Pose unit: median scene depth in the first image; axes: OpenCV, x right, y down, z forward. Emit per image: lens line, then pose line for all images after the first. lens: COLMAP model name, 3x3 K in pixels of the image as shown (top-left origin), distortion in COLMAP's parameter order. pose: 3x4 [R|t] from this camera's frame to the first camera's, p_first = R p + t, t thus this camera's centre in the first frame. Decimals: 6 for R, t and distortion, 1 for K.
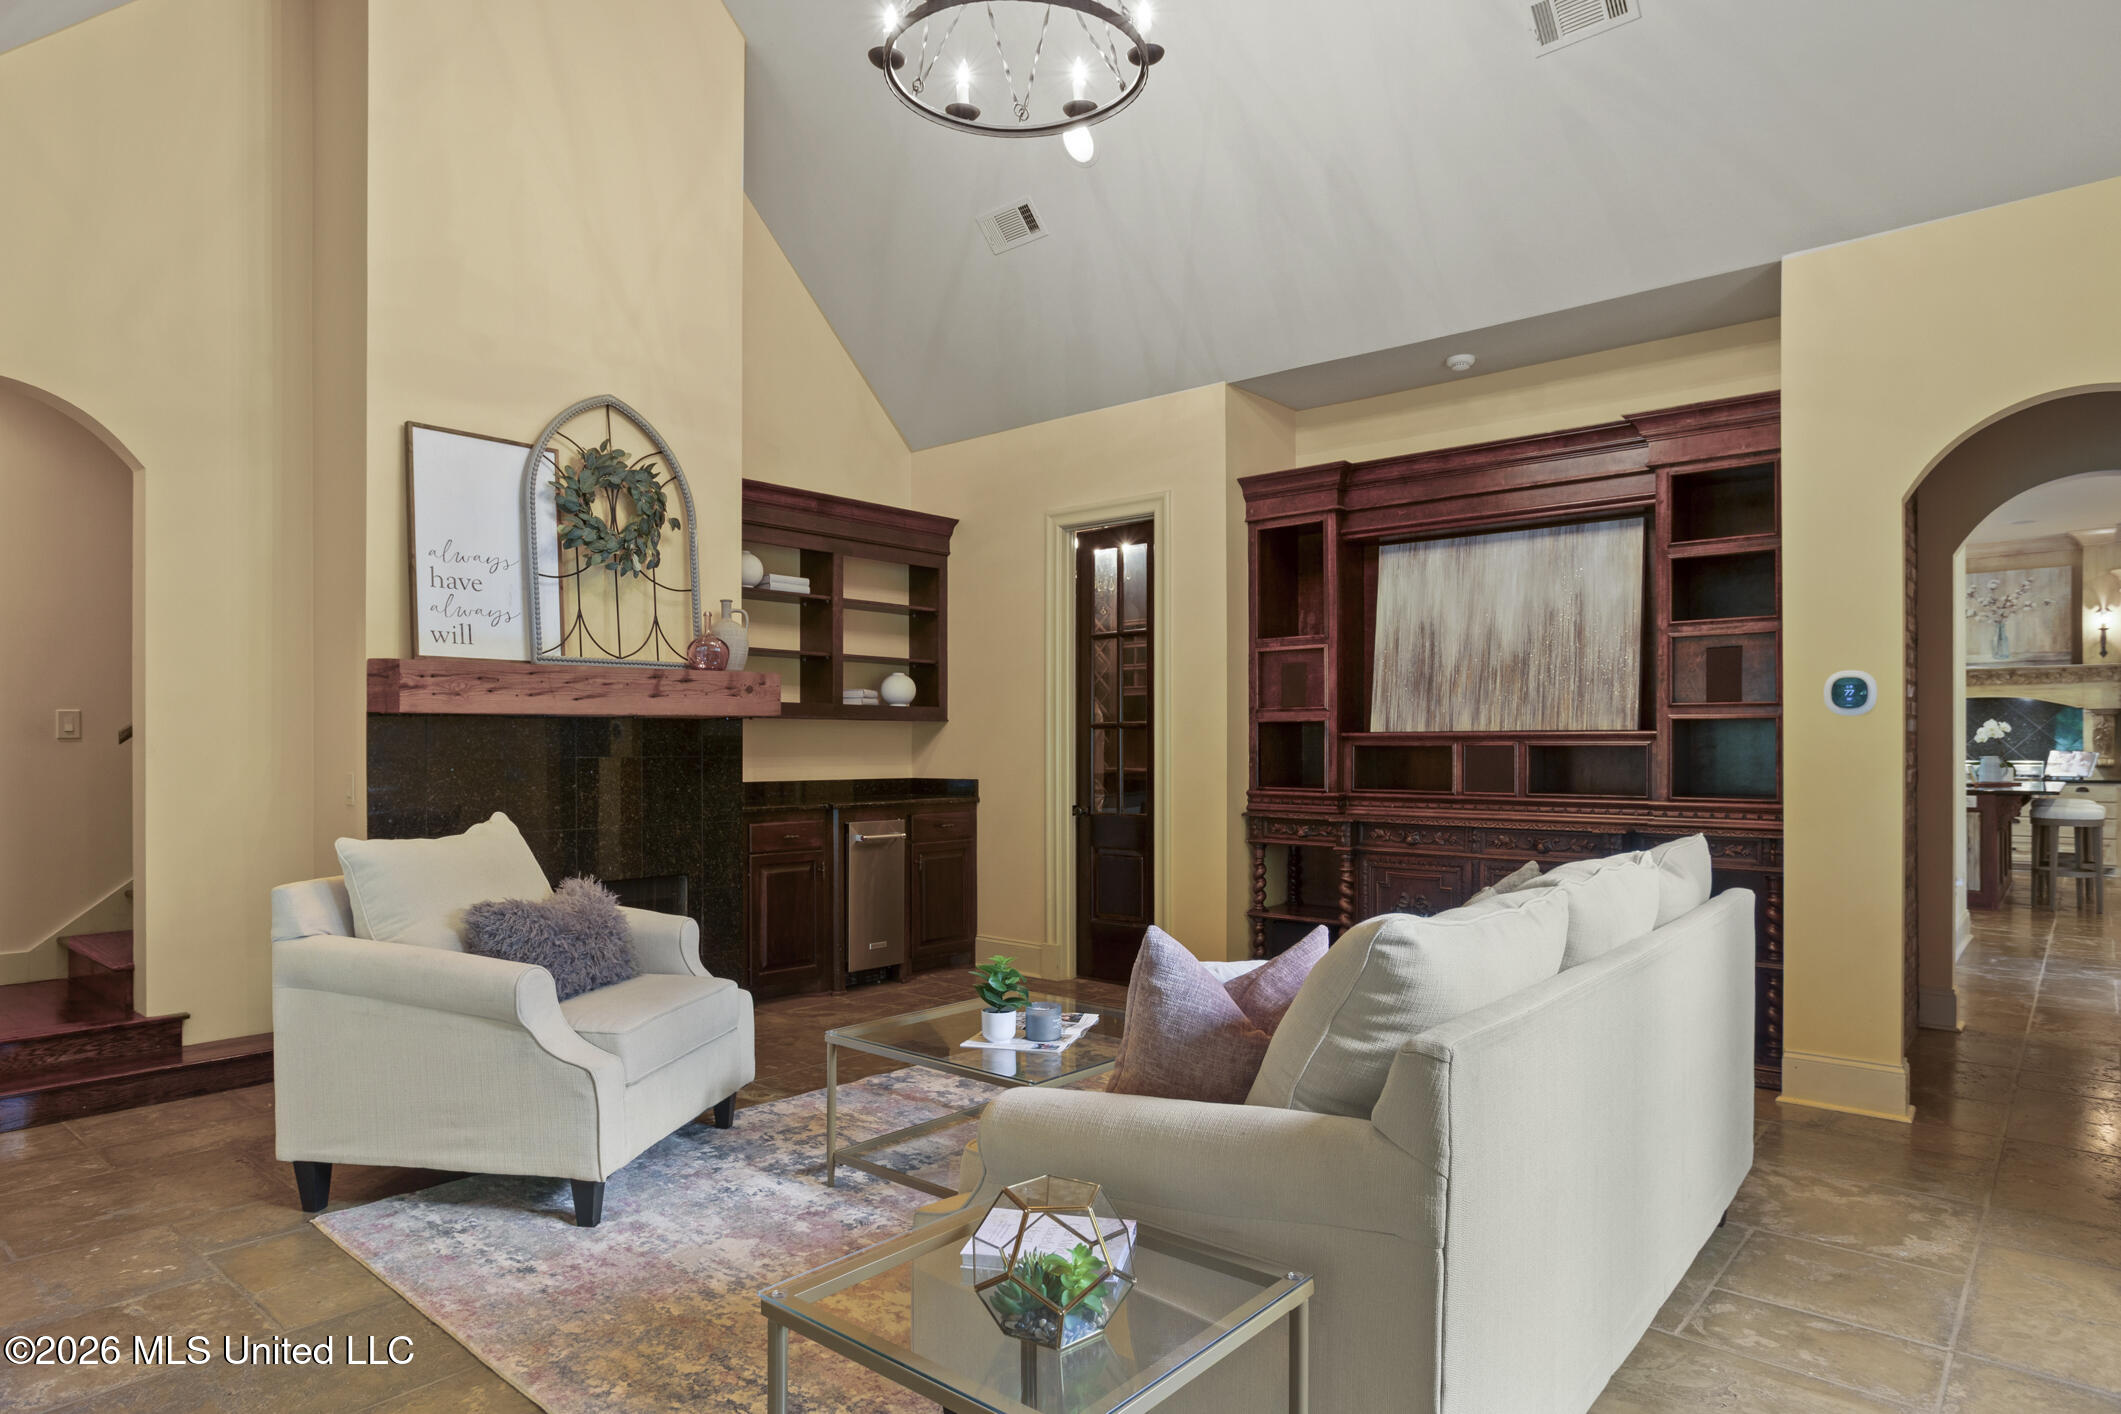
lens RADIAL K [[1240.0, 0, 1068.0], [0, 1240.0, 750.6], [0, 0, 1]] dist [-0.045354, 0.033471]
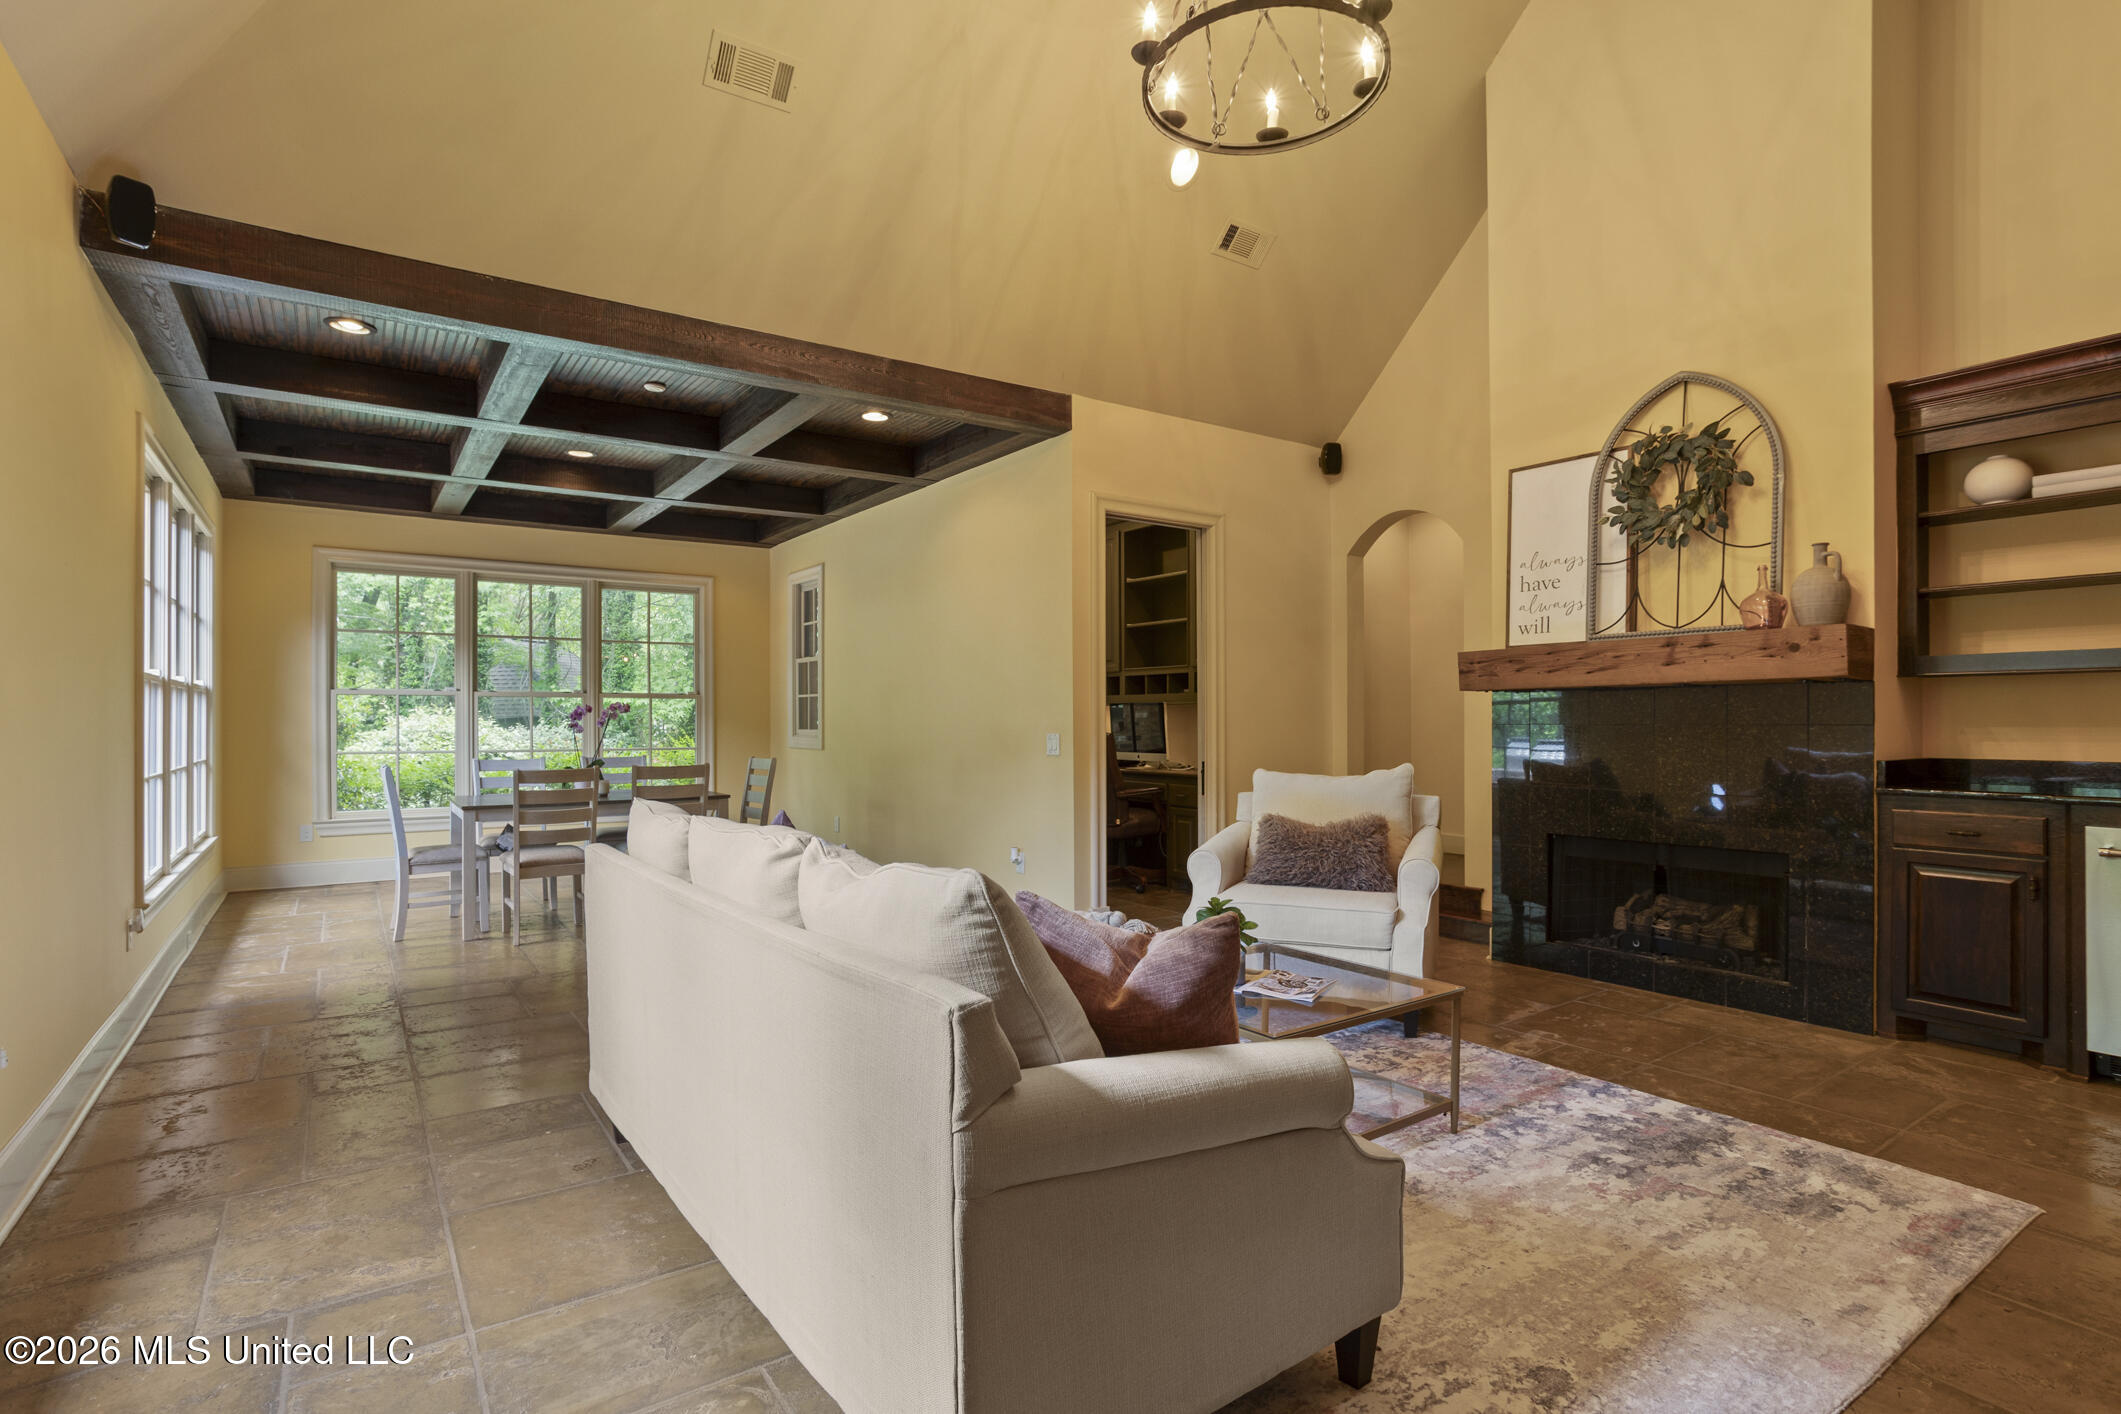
lens RADIAL K [[1053.3, 0, 1049.1], [0, 1053.3, 715.7], [0, 0, 1]] dist [-0.044570, 0.026668]
pose [[-0.254023, 0.000357, -0.967198, 0.600801], [0.001970, 0.999998, -0.000148, -0.002843], [0.967196, -0.001943, -0.254023, 0.710211]]
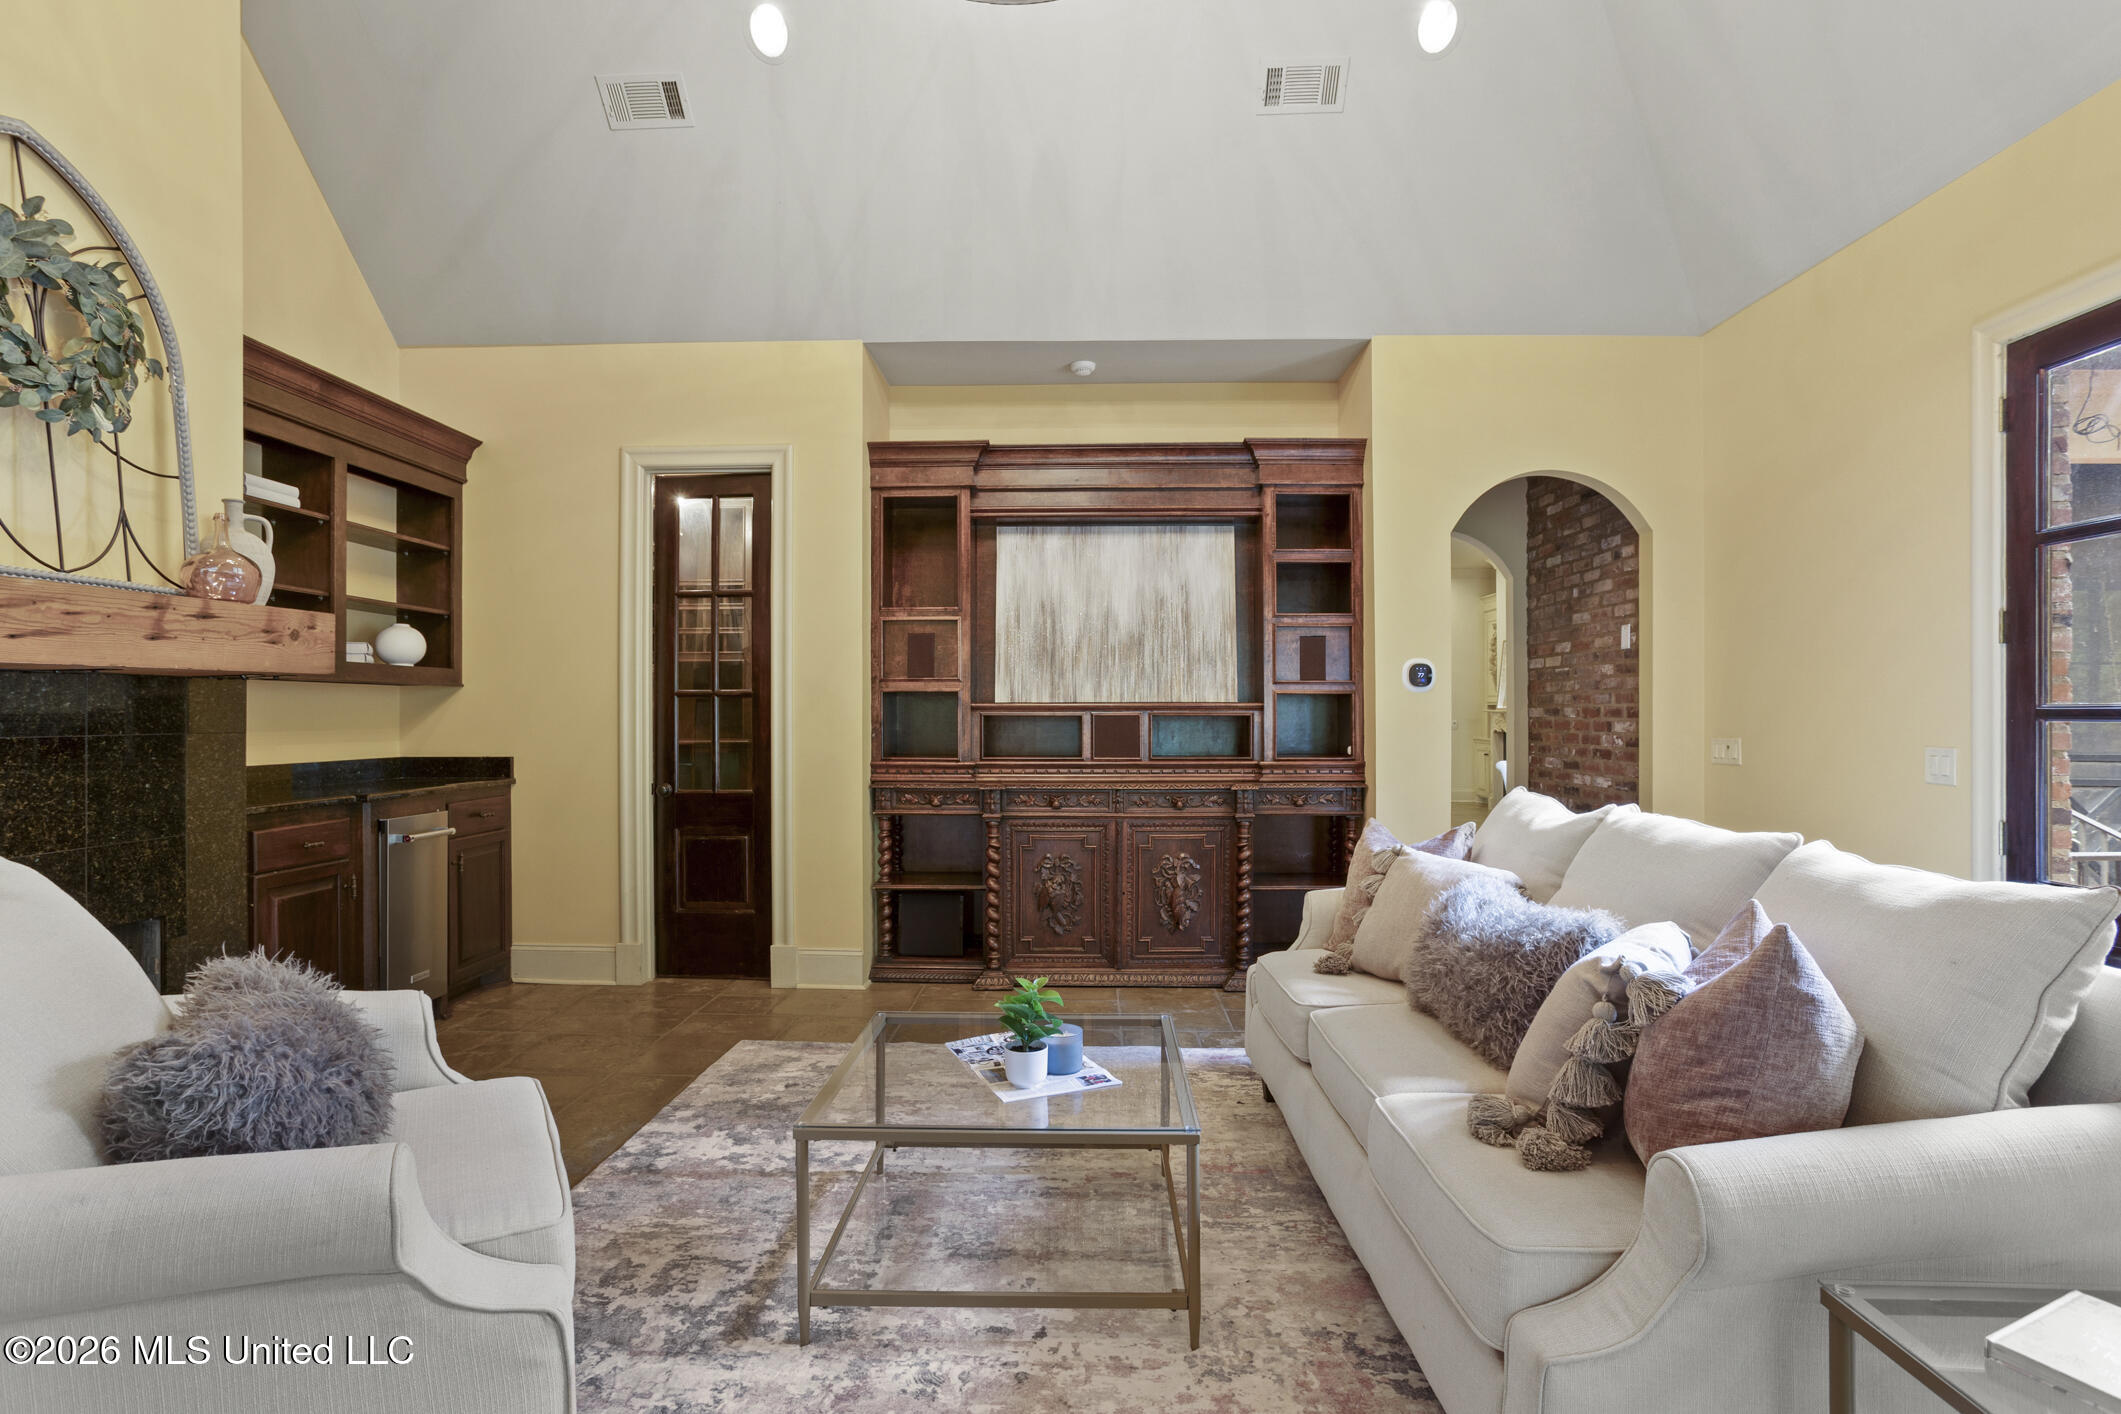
lens RADIAL K [[1053.3, 0, 1068.3], [0, 1053.3, 711.6], [0, 0, 1]] dist [-0.044570, 0.026668]
pose [[0.771090, 0.000396, 0.636726, -0.304908], [0.003695, 0.999980, -0.005097, -0.002662], [-0.636715, 0.006283, 0.771074, 0.297507]]
